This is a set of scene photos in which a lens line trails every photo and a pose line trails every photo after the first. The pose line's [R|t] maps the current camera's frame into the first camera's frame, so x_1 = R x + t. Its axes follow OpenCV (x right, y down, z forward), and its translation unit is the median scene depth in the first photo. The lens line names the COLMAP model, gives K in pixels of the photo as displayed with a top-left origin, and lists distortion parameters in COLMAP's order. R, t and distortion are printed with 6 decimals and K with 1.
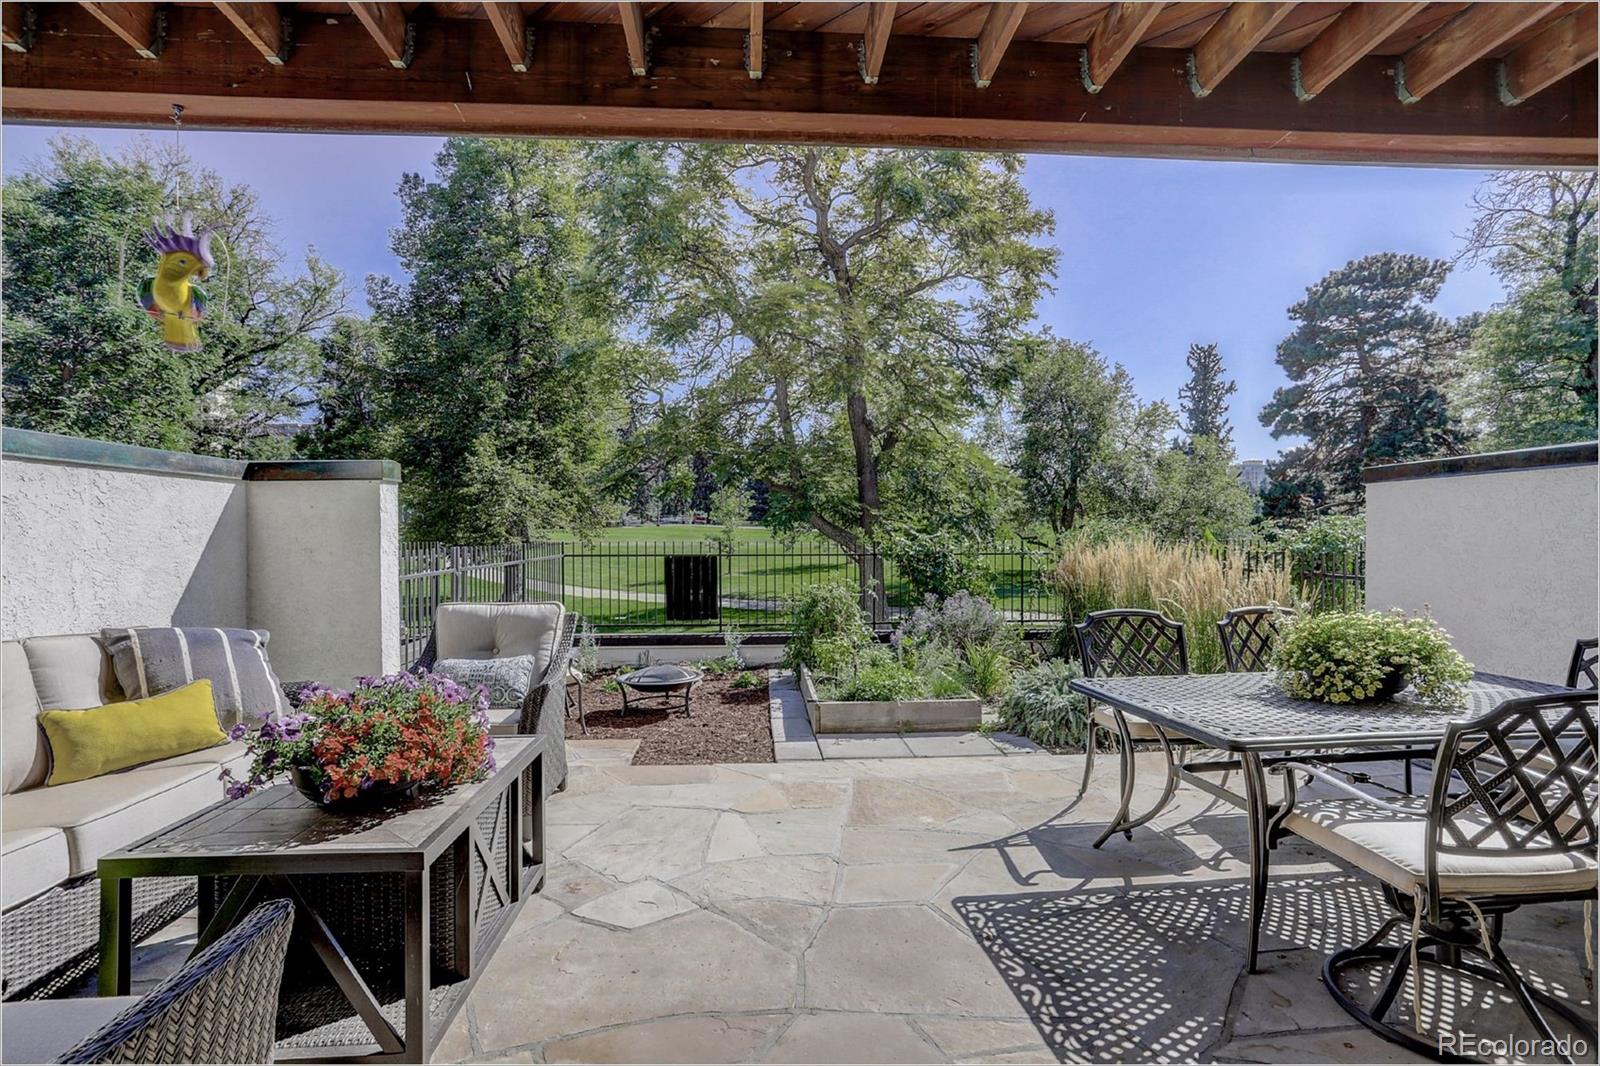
lens RADIAL K [[772.4, 0, 798.0], [0, 772.4, 528.7], [0, 0, 1]] dist [-0.041506, 0.022428]
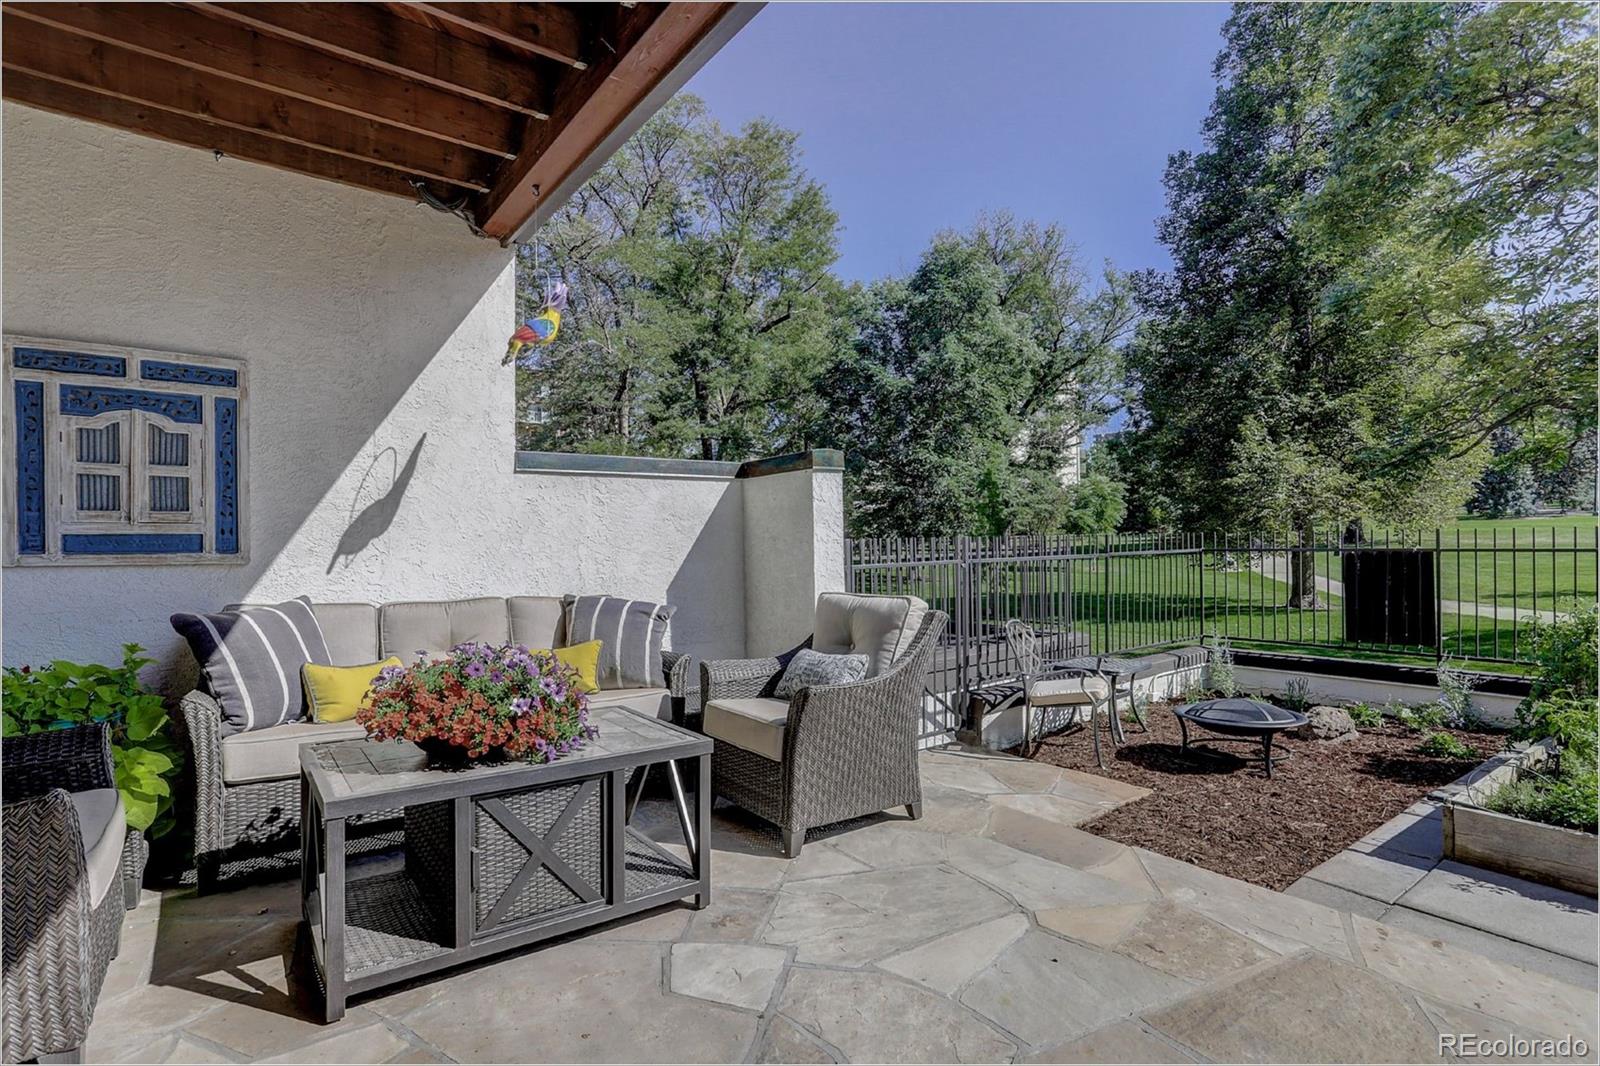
lens RADIAL K [[789.6, 0, 801.9], [0, 789.6, 539.4], [0, 0, 1]] dist [-0.023689, 0.000291]
pose [[0.549049, -0.006649, -0.835764, 0.049320], [0.019742, 0.999793, 0.005015, 0.003658], [0.835557, -0.019253, 0.549067, 0.059241]]
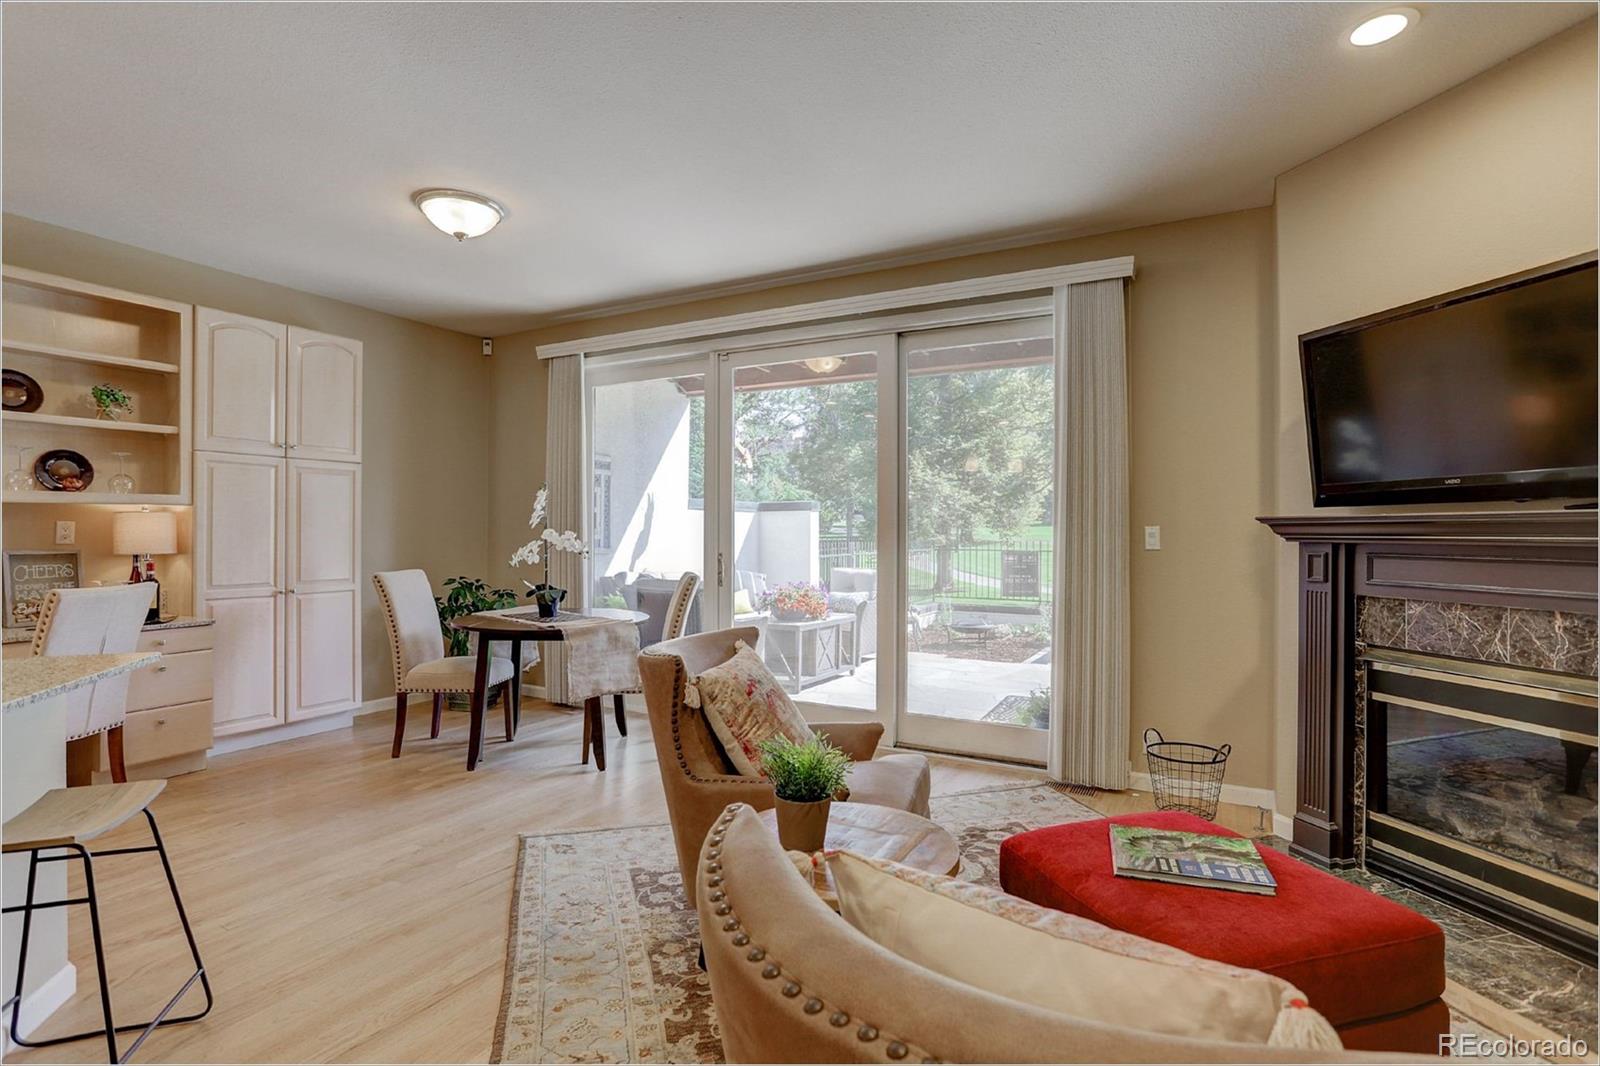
lens RADIAL K [[781.3, 0, 808.4], [0, 781.3, 530.4], [0, 0, 1]] dist [-0.057825, 0.031655]
pose [[0.846656, 0.004417, -0.532122, 0.091403], [-0.001642, 0.999982, 0.005687, -0.002723], [0.532138, -0.003942, 0.846649, -0.127433]]
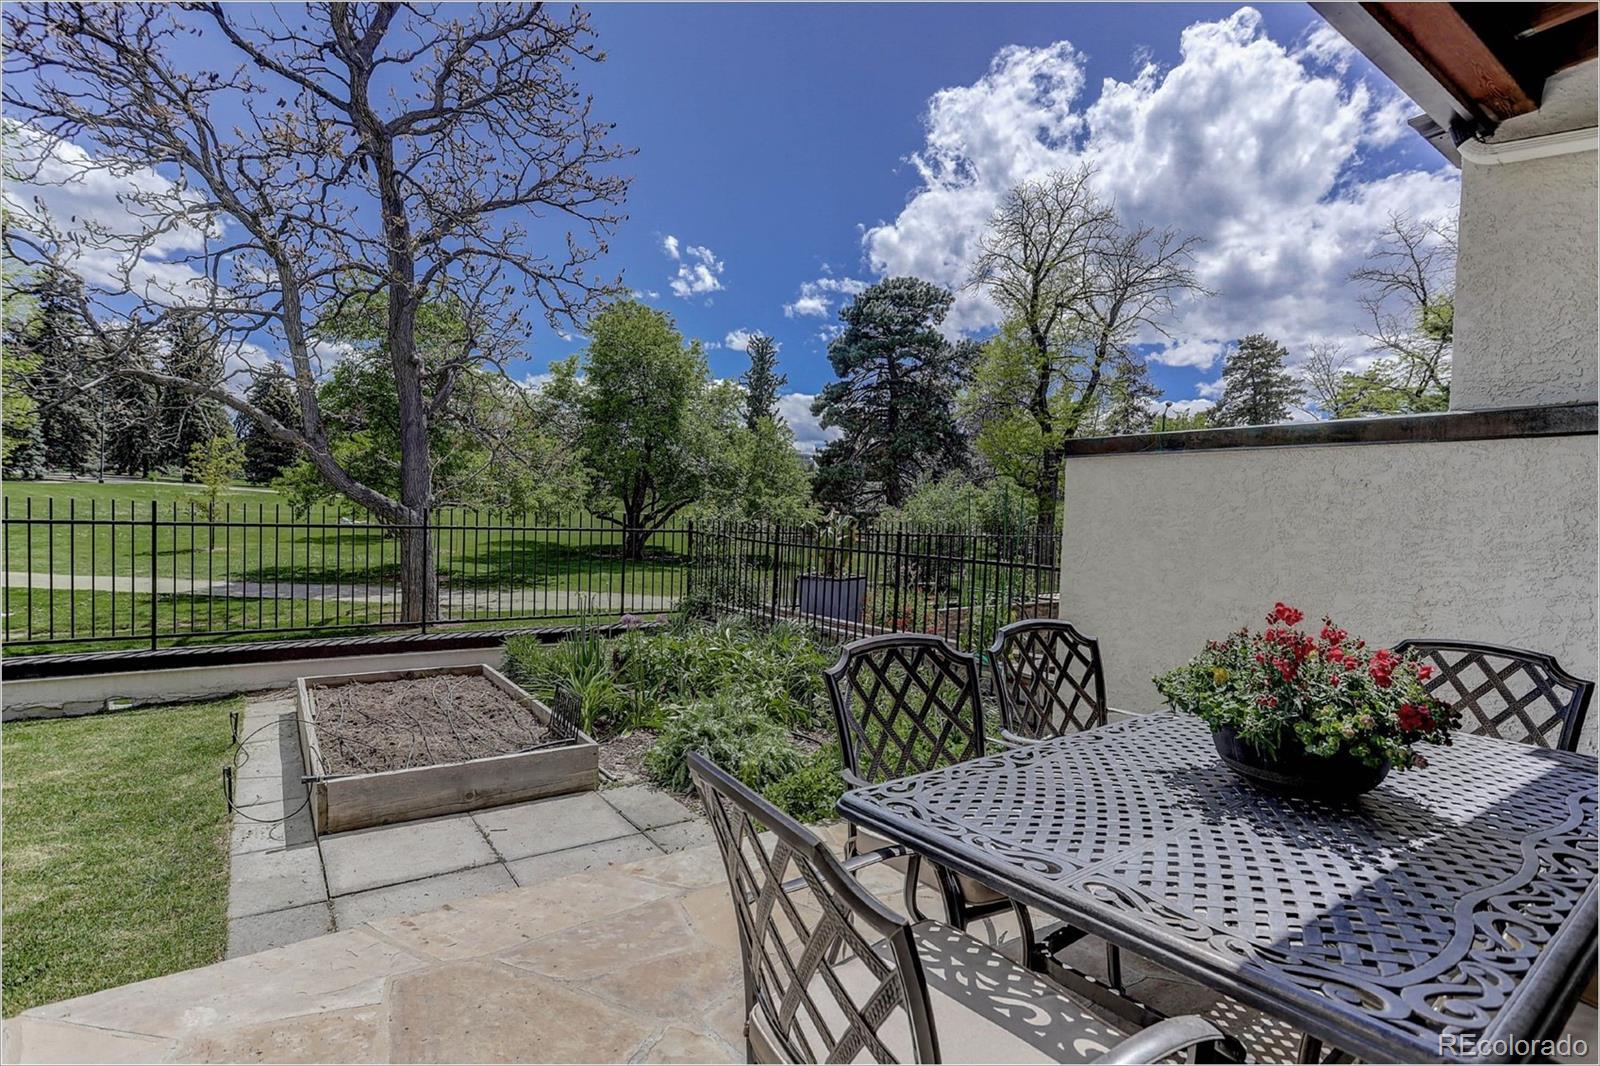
lens RADIAL K [[792.2, 0, 794.4], [0, 792.2, 551.5], [0, 0, 1]] dist [-0.049170, 0.032045]
pose [[0.856882, 0.004279, 0.515495, 0.004937], [-0.036348, 0.997978, 0.052136, 0.001336], [-0.514229, -0.063412, 0.855305, 0.065632]]
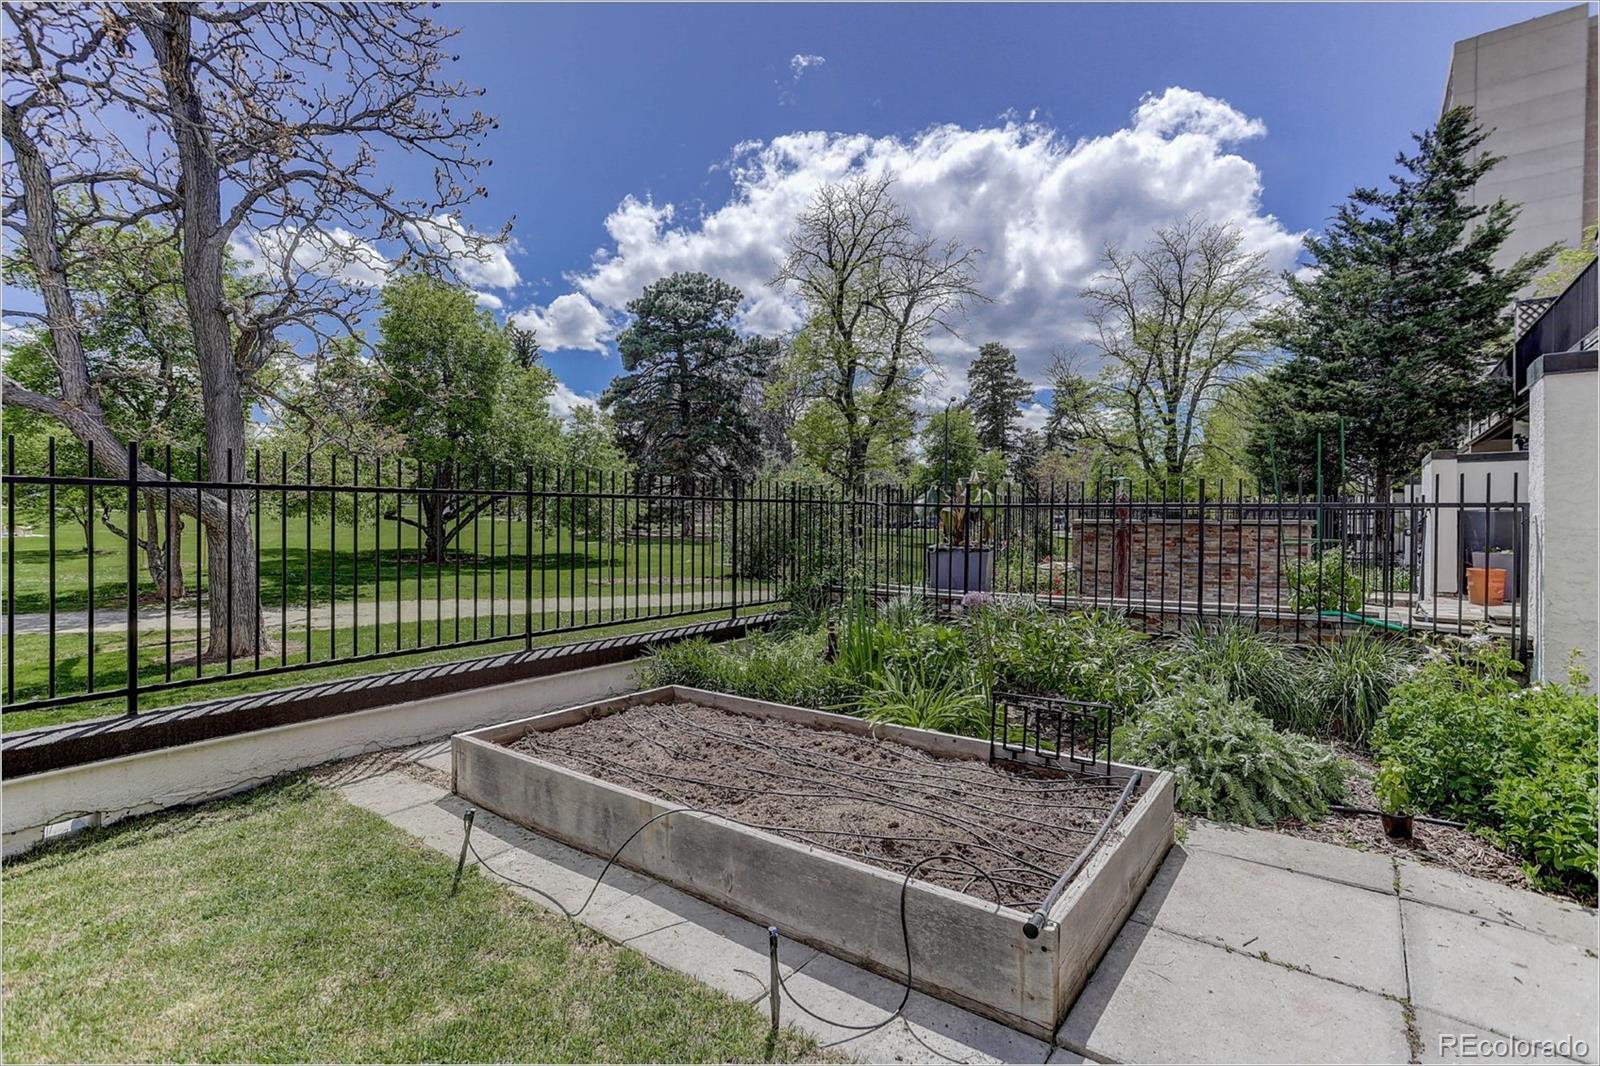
lens RADIAL K [[772.4, 0, 798.0], [0, 772.4, 528.7], [0, 0, 1]] dist [-0.041506, 0.022428]
pose [[0.651982, -0.011220, 0.758152, -0.054648], [-0.006547, 0.999770, 0.020426, 0.014821], [-0.758206, -0.018281, 0.651758, 0.186584]]
